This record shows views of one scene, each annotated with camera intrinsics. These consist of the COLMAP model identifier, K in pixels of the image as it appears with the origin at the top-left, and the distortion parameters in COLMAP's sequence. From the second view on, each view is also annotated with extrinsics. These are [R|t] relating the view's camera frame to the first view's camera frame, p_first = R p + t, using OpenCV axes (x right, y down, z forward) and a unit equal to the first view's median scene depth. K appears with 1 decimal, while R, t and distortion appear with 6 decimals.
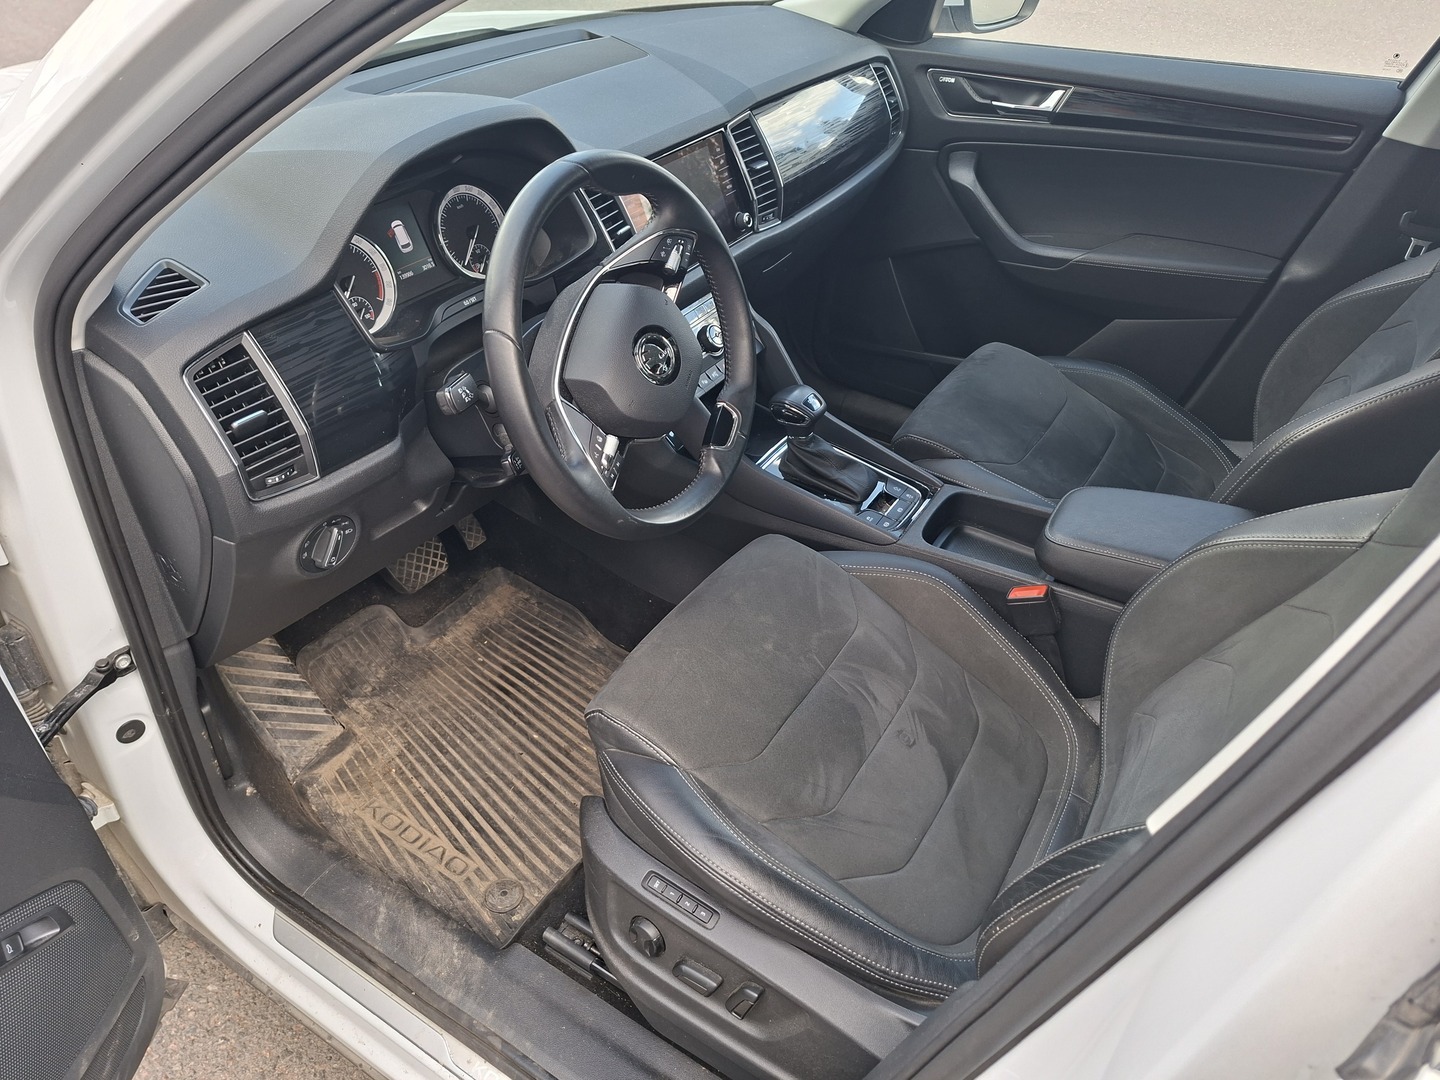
lens RADIAL K [[964.7, 0, 719.7], [0, 964.7, 543.4], [0, 0, 1]] dist [0.019161, -0.028466]
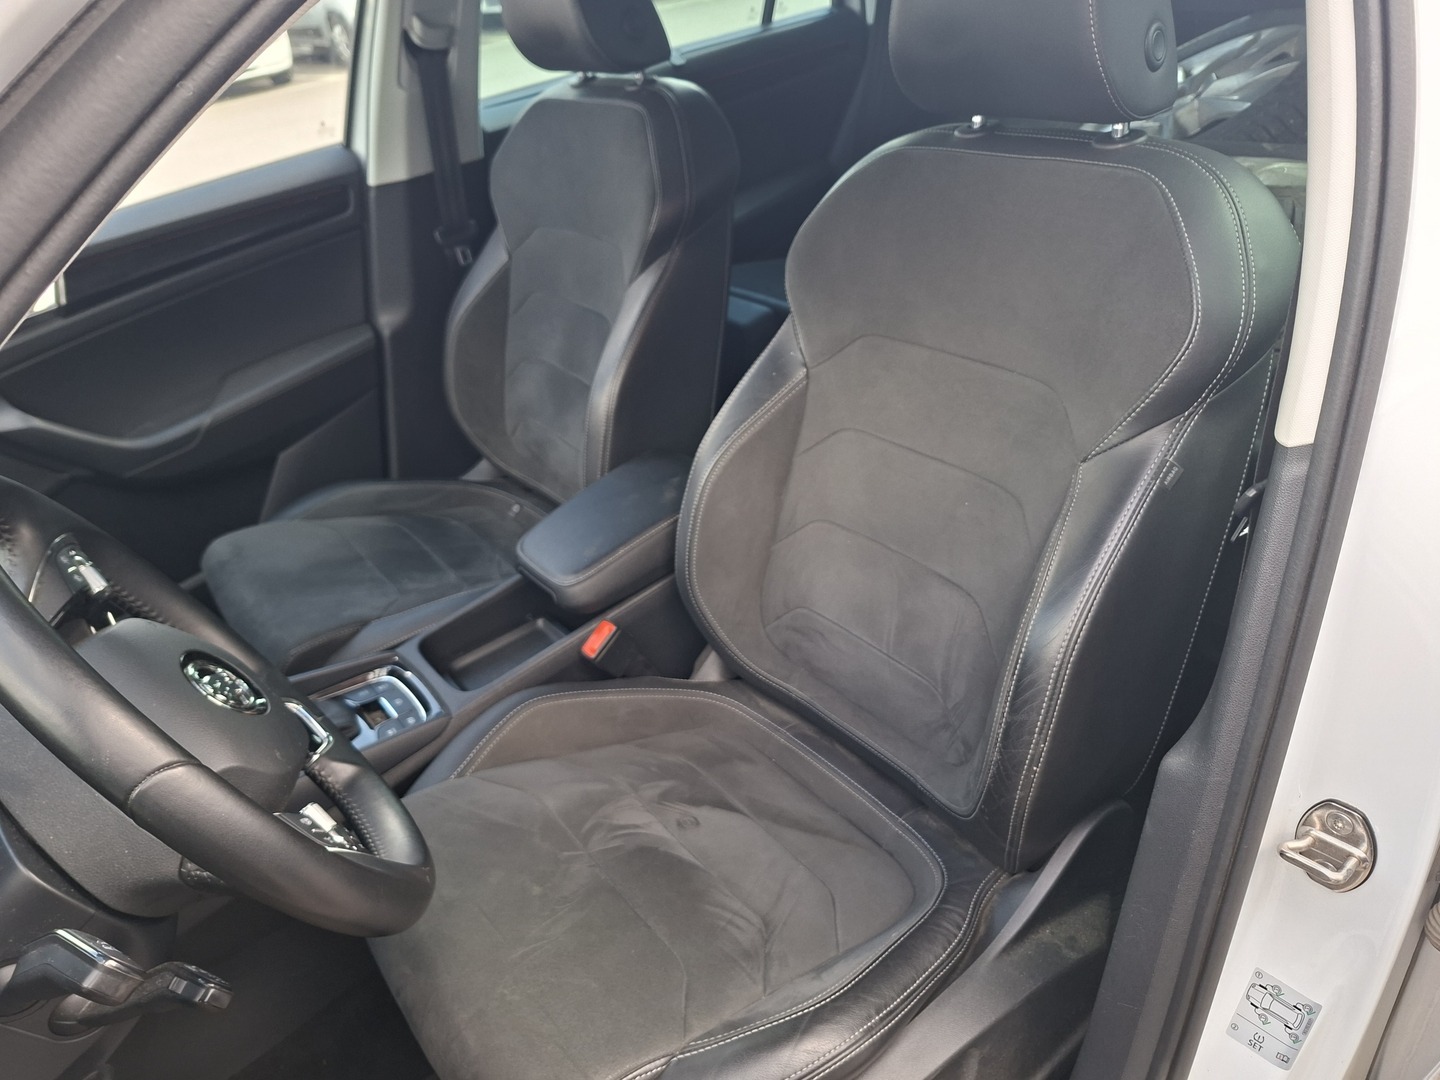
lens RADIAL K [[964.7, 0, 720.1], [0, 964.7, 537.4], [0, 0, 1]] dist [0.019161, -0.028466]
pose [[0.357617, -0.574452, 0.736285, -0.269019], [0.684349, 0.697675, 0.211937, -0.133976], [-0.635435, 0.428083, 0.642625, 0.271185]]
